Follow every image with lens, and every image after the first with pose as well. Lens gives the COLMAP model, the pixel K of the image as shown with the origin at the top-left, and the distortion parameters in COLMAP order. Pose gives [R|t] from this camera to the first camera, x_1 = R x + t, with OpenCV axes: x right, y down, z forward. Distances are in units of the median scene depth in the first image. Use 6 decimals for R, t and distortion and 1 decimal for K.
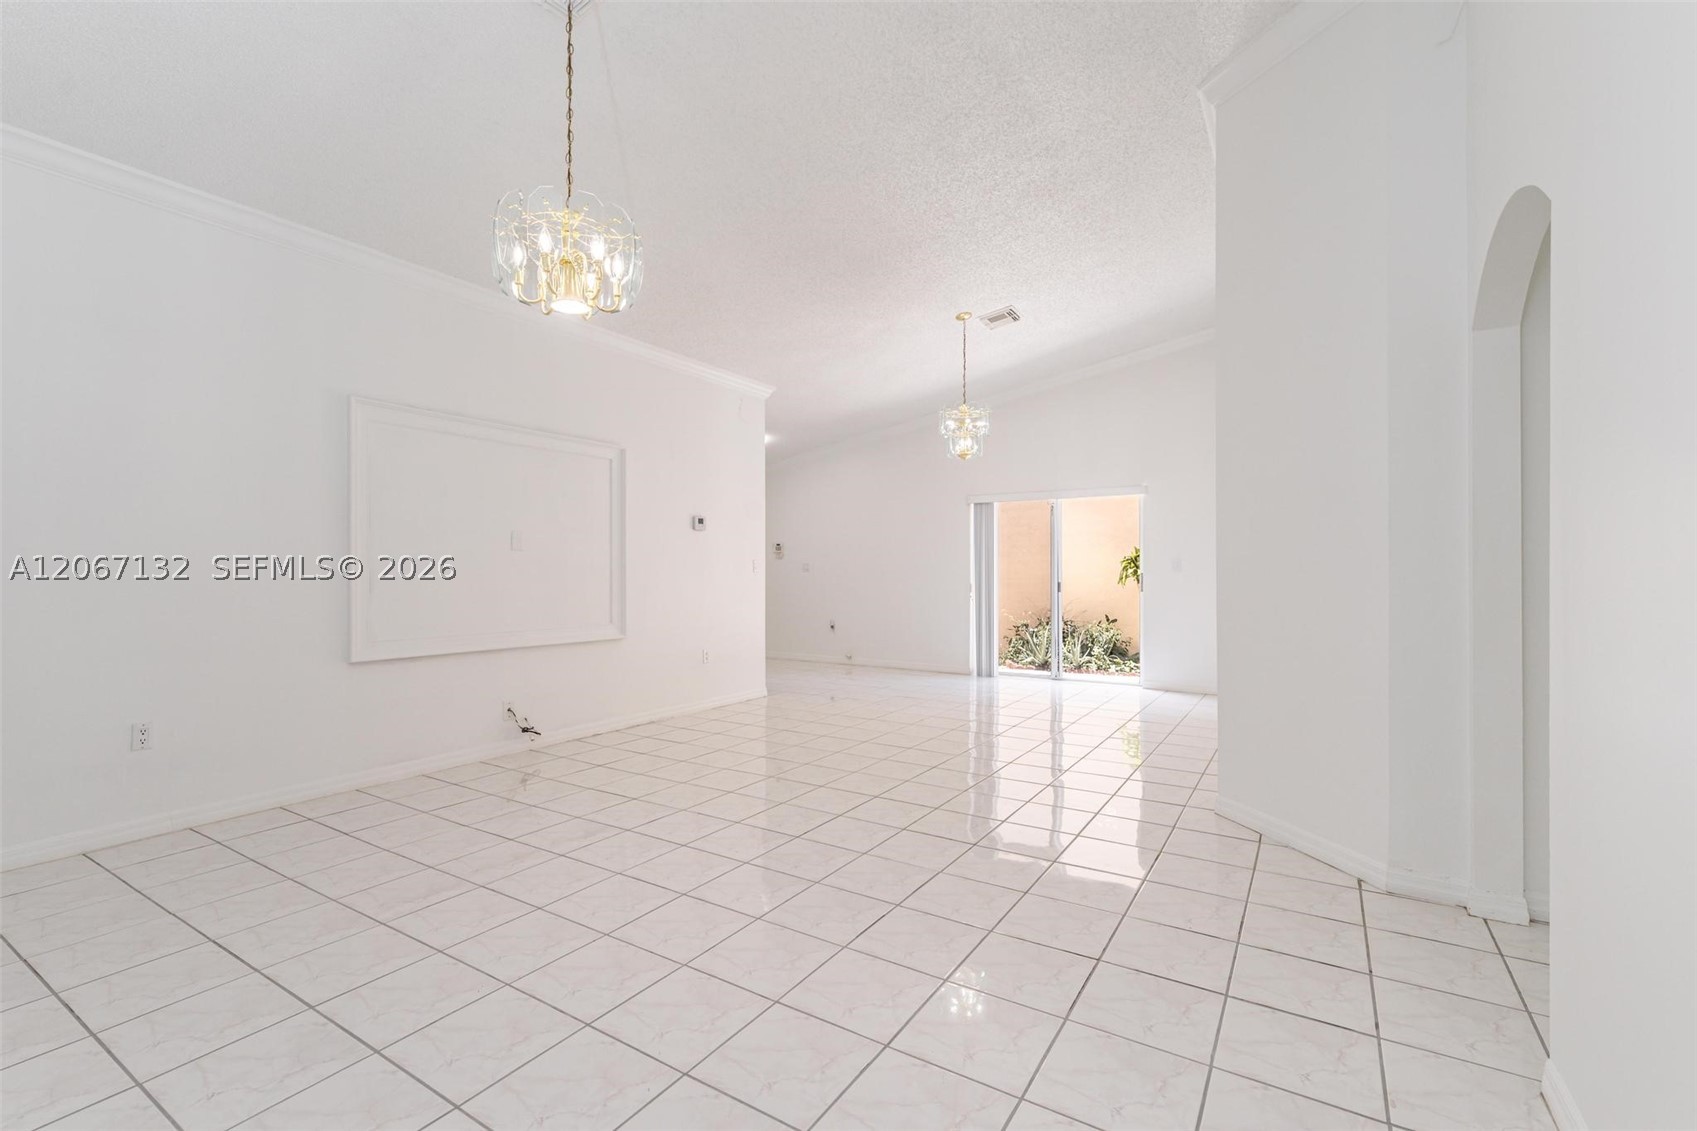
lens RADIAL K [[747.6, 0, 851.4], [0, 747.6, 562.4], [0, 0, 1]] dist [0.001306, 0.001785]
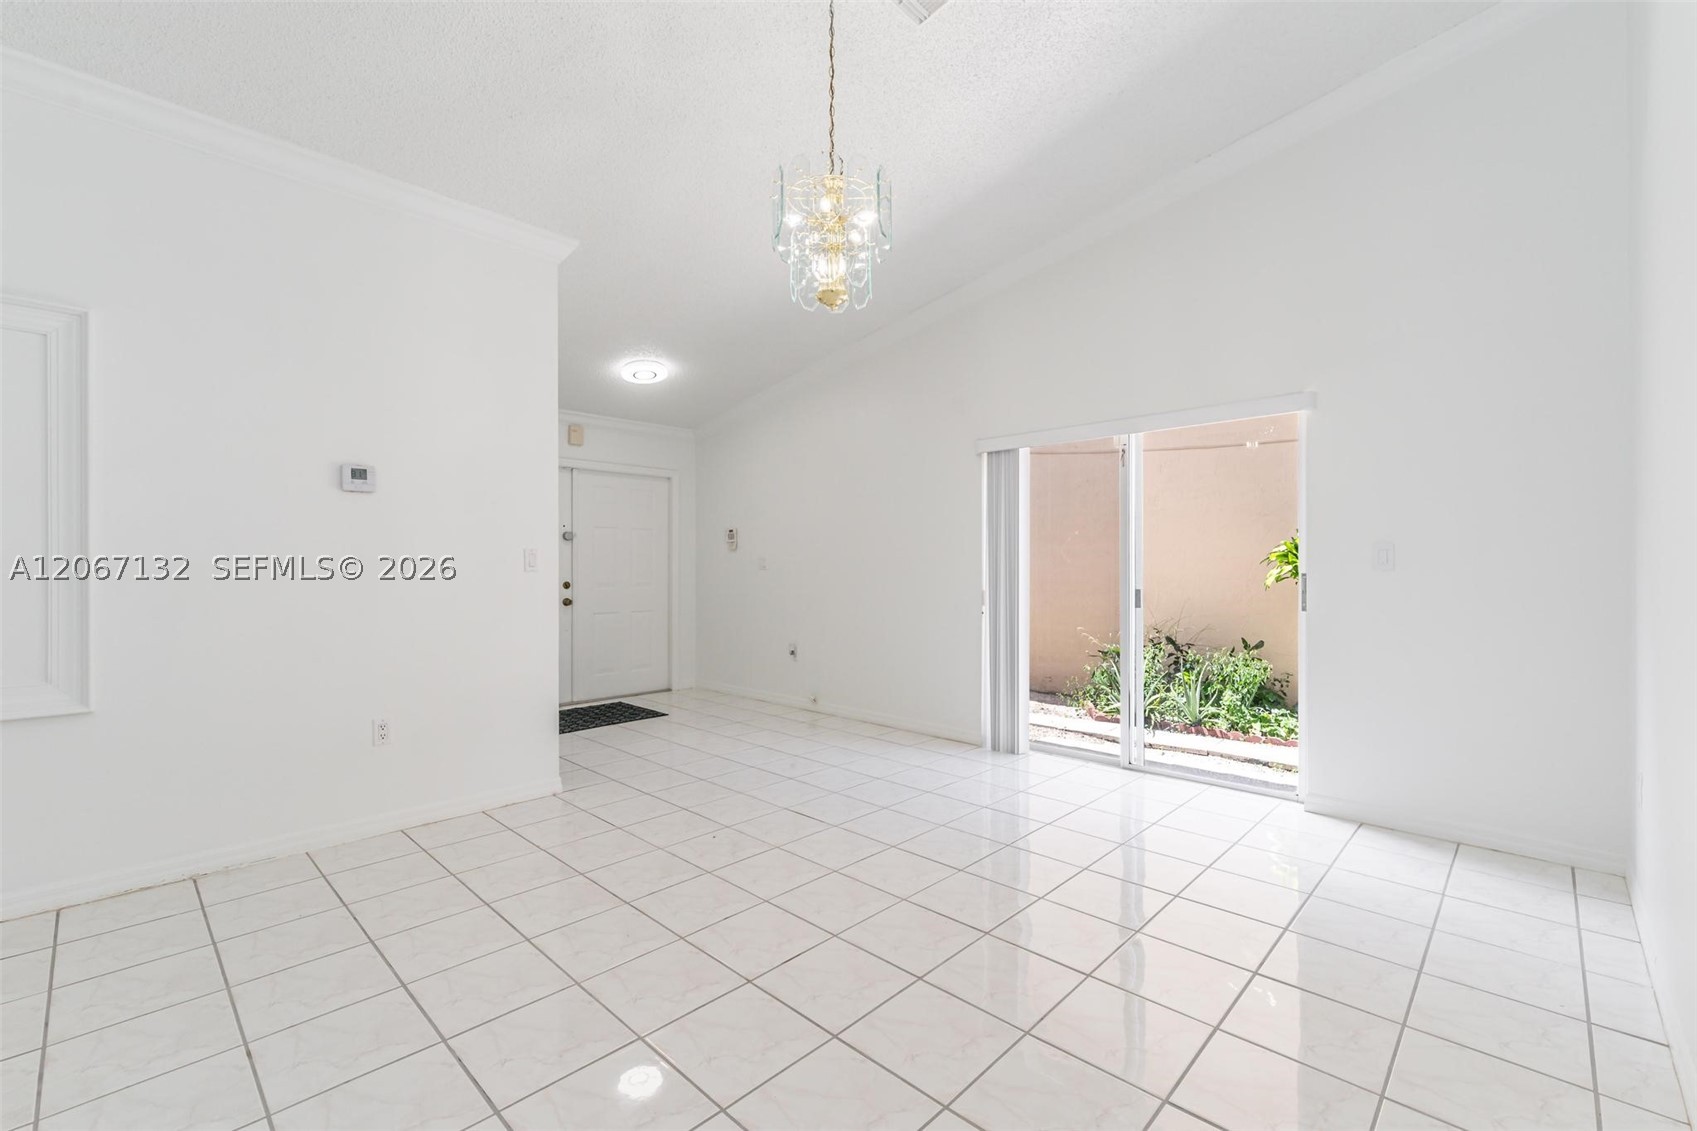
lens RADIAL K [[716.0, 0, 845.3], [0, 716.0, 575.3], [0, 0, 1]] dist [-0.015091, 0.001075]
pose [[0.978668, -0.001325, -0.205446, 0.138725], [0.005155, 0.999823, 0.018105, 0.004651], [0.205386, -0.018777, 0.978501, 0.356682]]
